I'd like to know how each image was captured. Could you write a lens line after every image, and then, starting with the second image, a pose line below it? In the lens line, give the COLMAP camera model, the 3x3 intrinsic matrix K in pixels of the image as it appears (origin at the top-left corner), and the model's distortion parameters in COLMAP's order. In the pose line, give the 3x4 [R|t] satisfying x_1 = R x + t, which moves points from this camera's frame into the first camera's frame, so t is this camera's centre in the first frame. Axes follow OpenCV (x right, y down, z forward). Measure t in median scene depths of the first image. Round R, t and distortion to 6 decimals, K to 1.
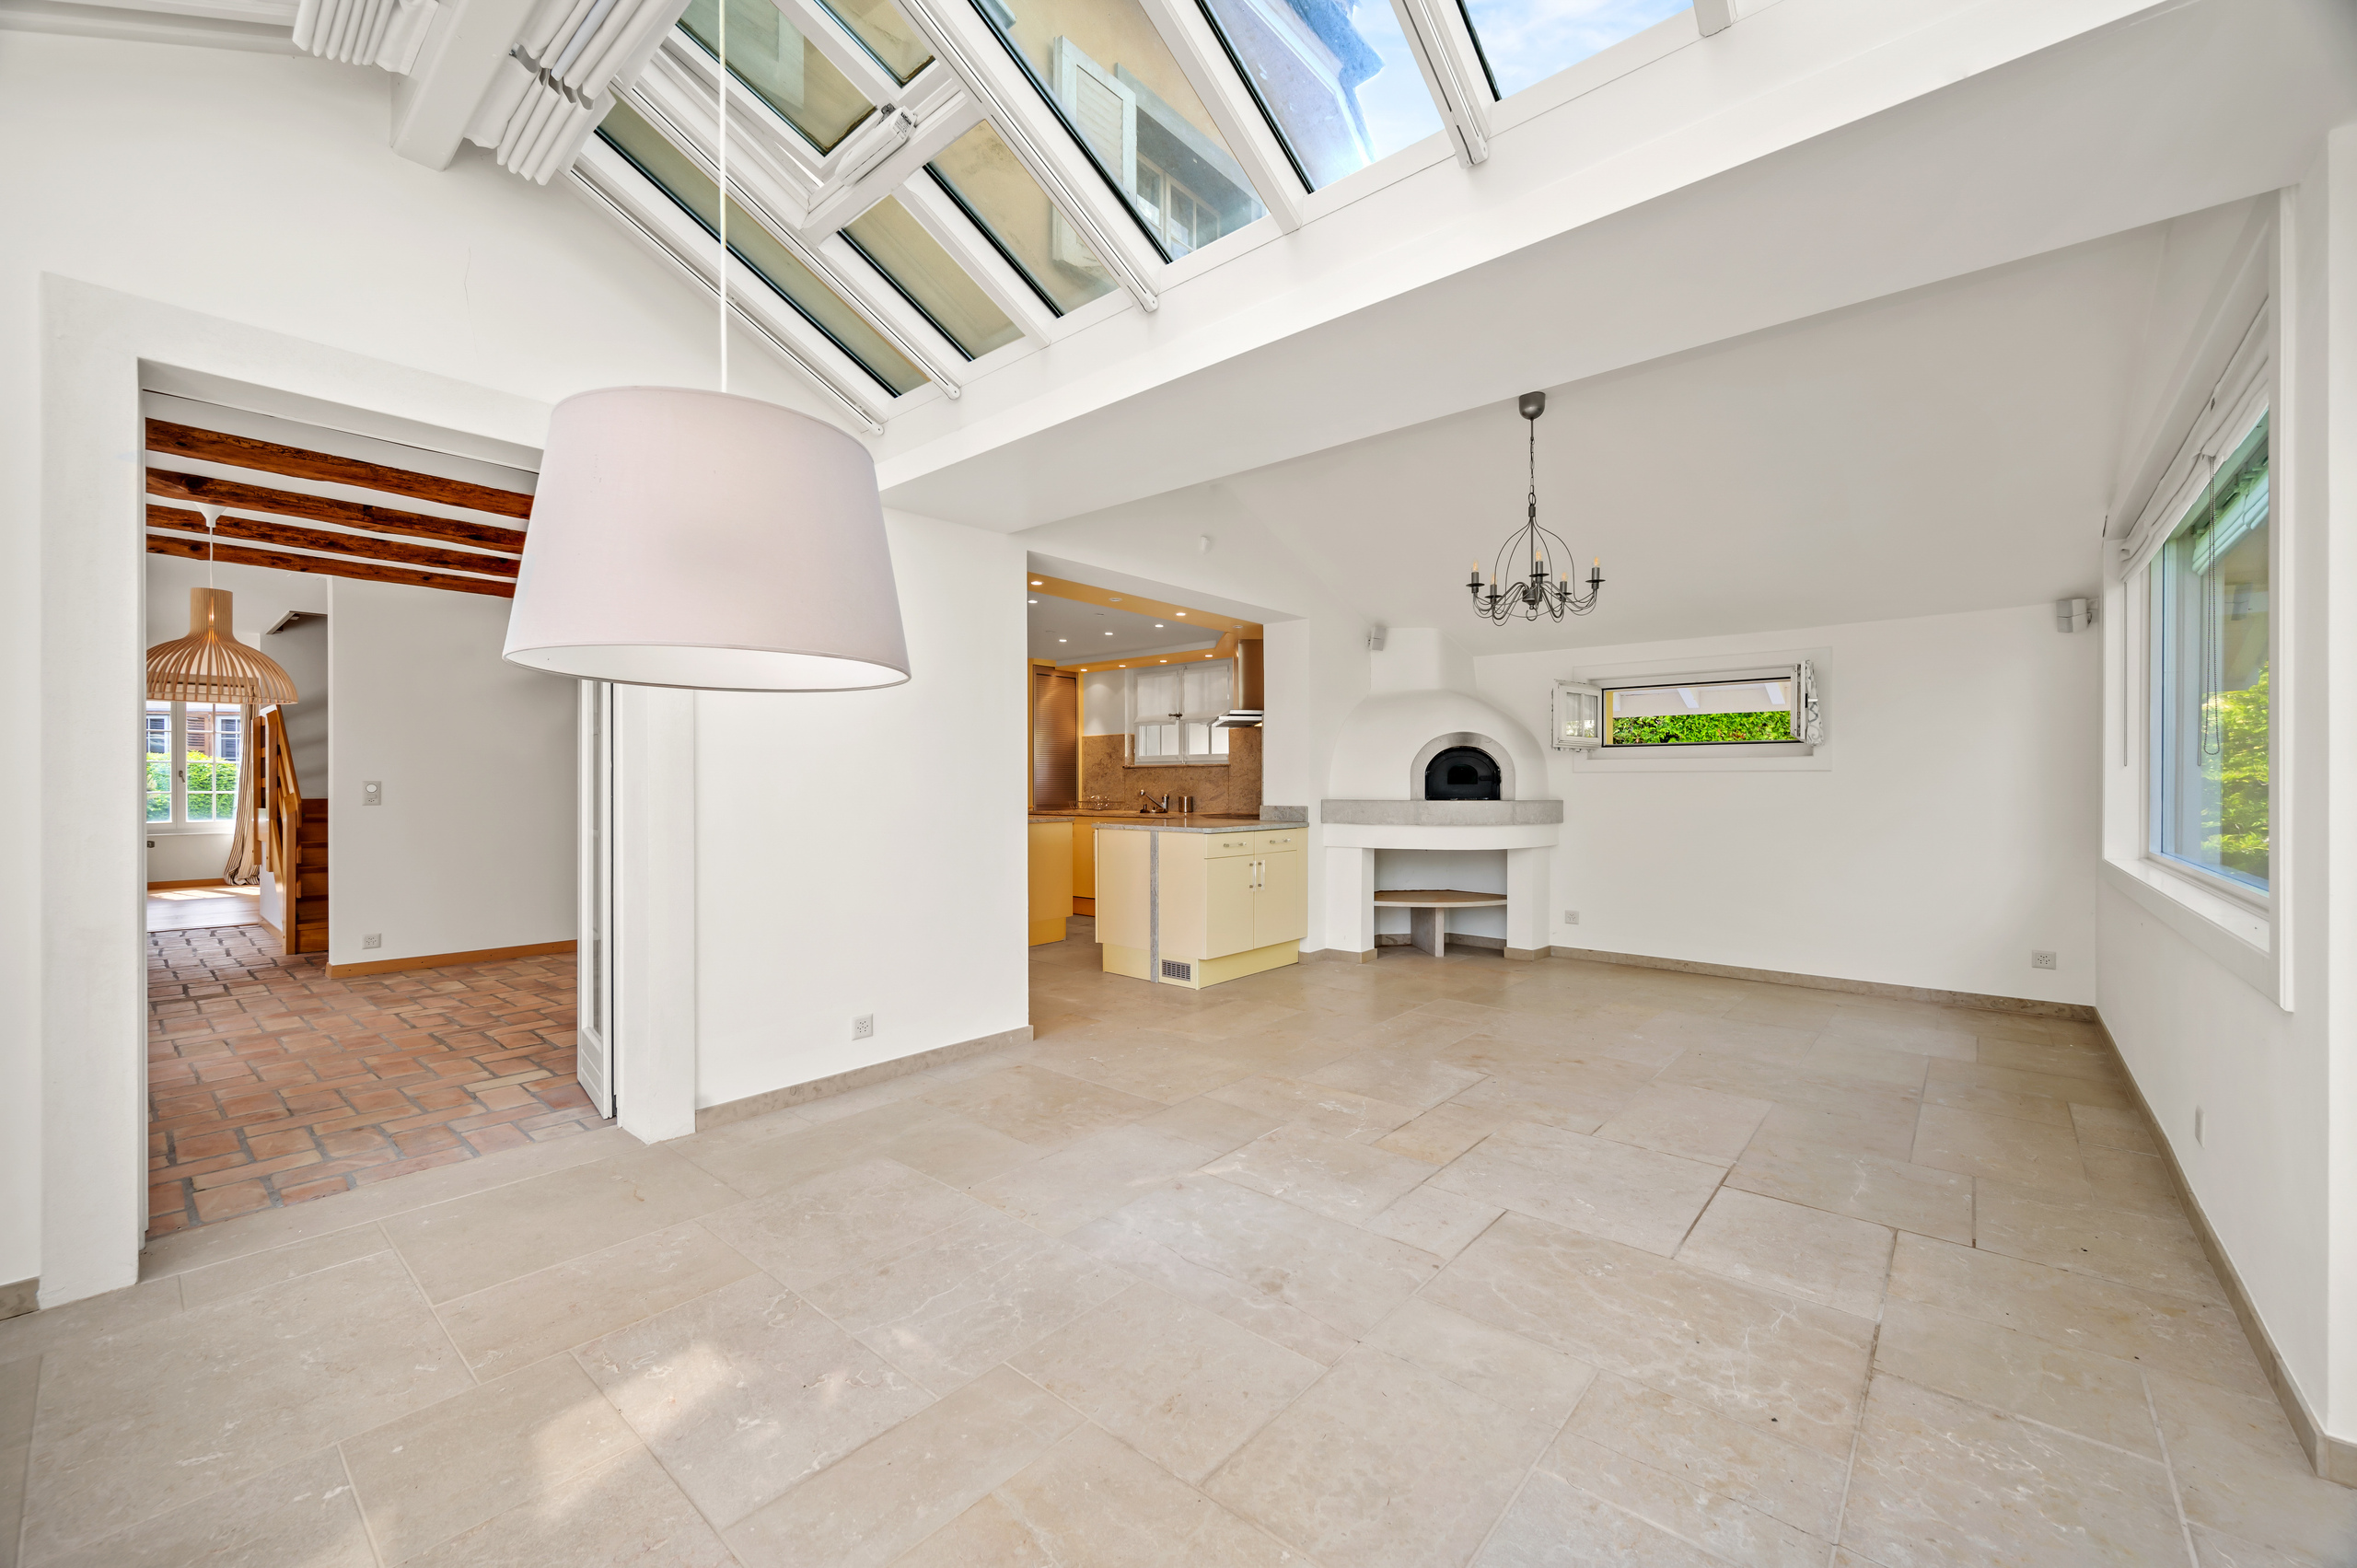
lens RADIAL K [[940.2, 0, 1178.5], [0, 940.2, 784.0], [0, 0, 1]] dist [-0.000515, -0.000199]
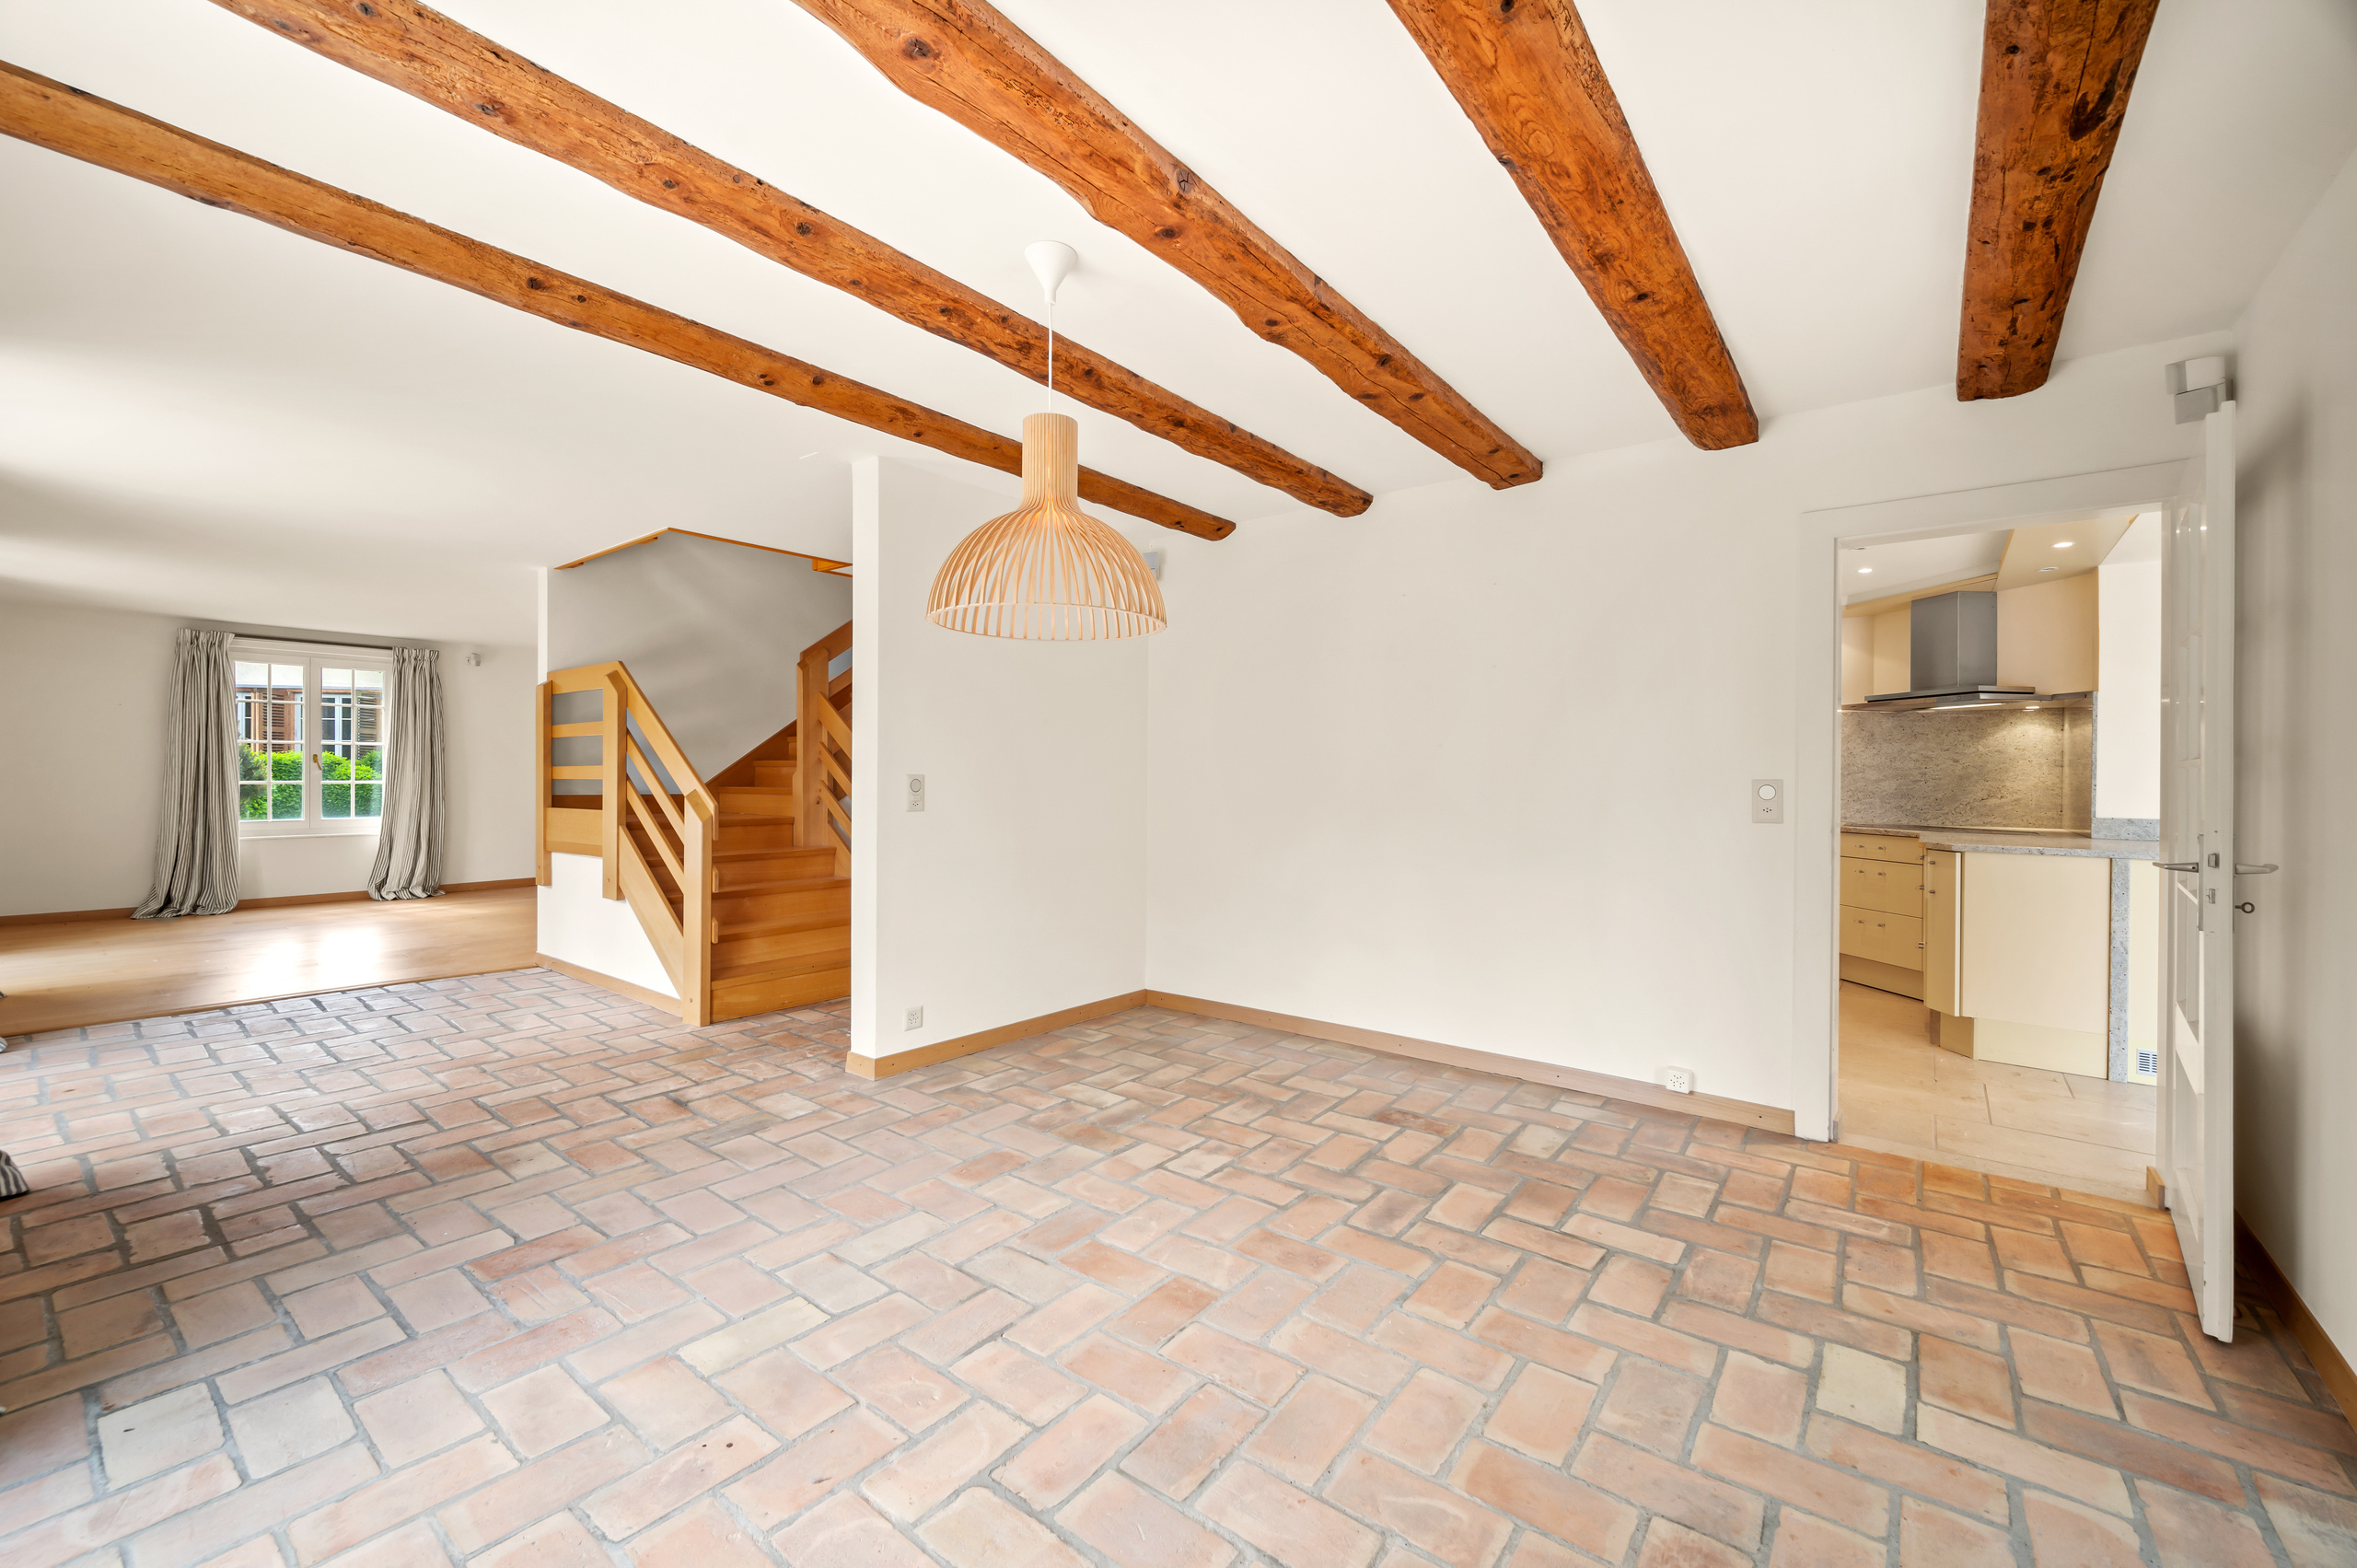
lens RADIAL K [[940.2, 0, 1178.5], [0, 940.2, 784.0], [0, 0, 1]] dist [-0.000515, -0.000199]
pose [[0.998827, 0.010166, 0.047338, -1.072305], [-0.010260, 0.999946, 0.001753, 0.001989], [-0.047318, -0.002237, 0.998877, 0.511185]]
